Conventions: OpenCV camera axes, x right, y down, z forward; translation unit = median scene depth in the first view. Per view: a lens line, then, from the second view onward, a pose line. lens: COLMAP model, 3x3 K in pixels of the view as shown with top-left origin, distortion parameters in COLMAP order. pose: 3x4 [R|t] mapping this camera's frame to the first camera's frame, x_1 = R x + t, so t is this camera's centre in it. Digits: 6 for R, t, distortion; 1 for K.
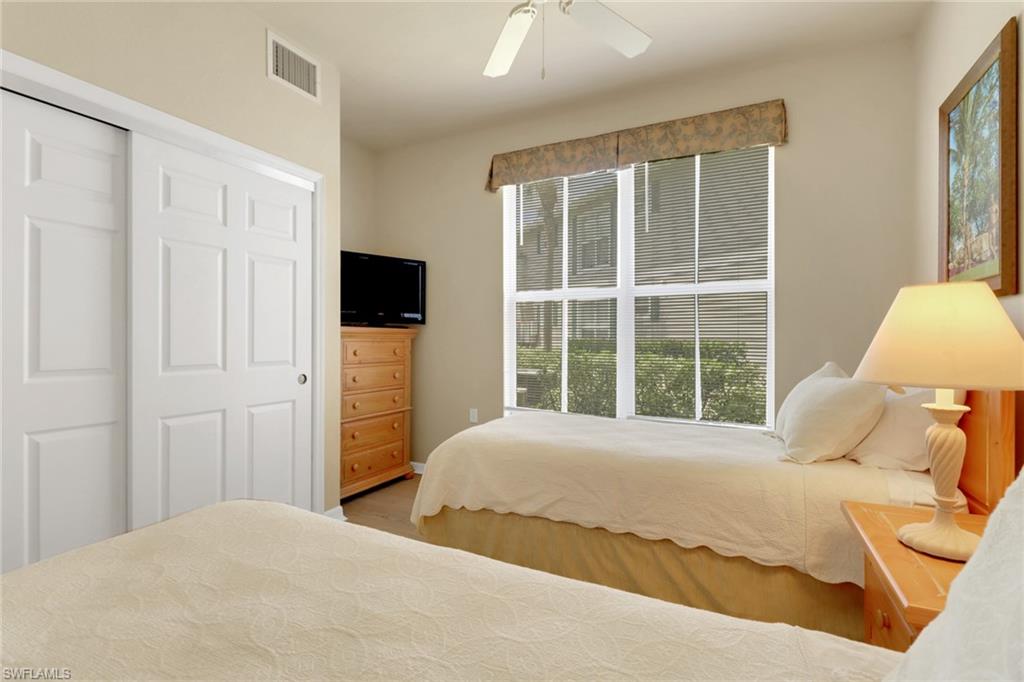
lens RADIAL K [[483.0, 0, 515.6], [0, 483.0, 332.8], [0, 0, 1]] dist [0.023861, -0.000076]
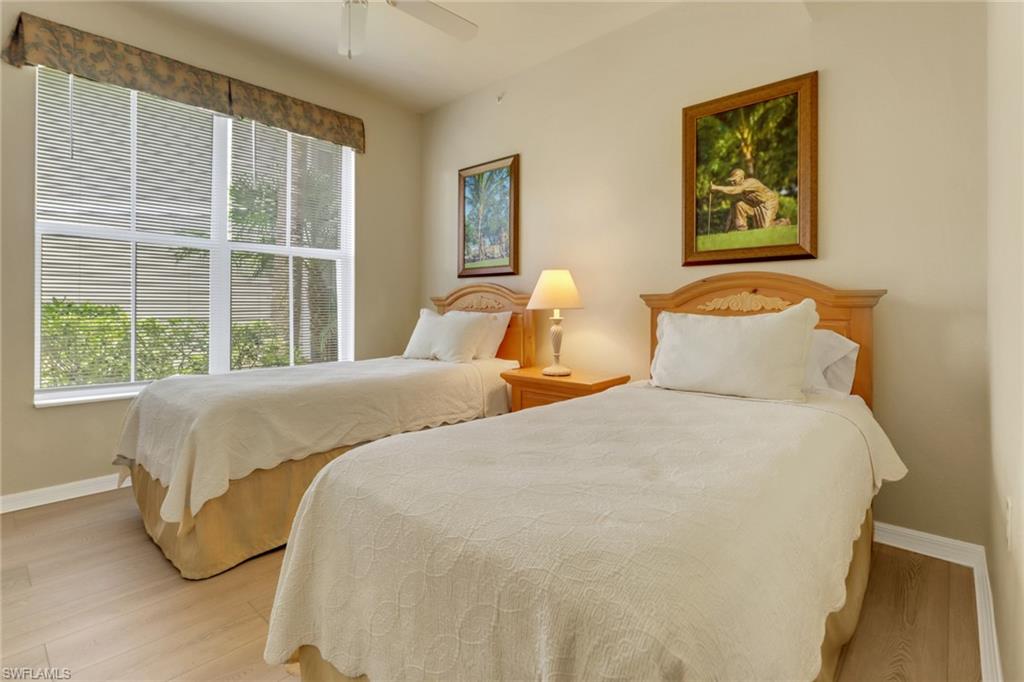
lens RADIAL K [[482.4, 0, 513.9], [0, 482.4, 312.7], [0, 0, 1]] dist [0.005908, -0.000761]
pose [[0.270476, -0.012366, 0.962647, -0.830121], [-0.005512, 0.999881, 0.014393, 0.048556], [-0.962711, -0.009199, 0.270376, 0.289399]]
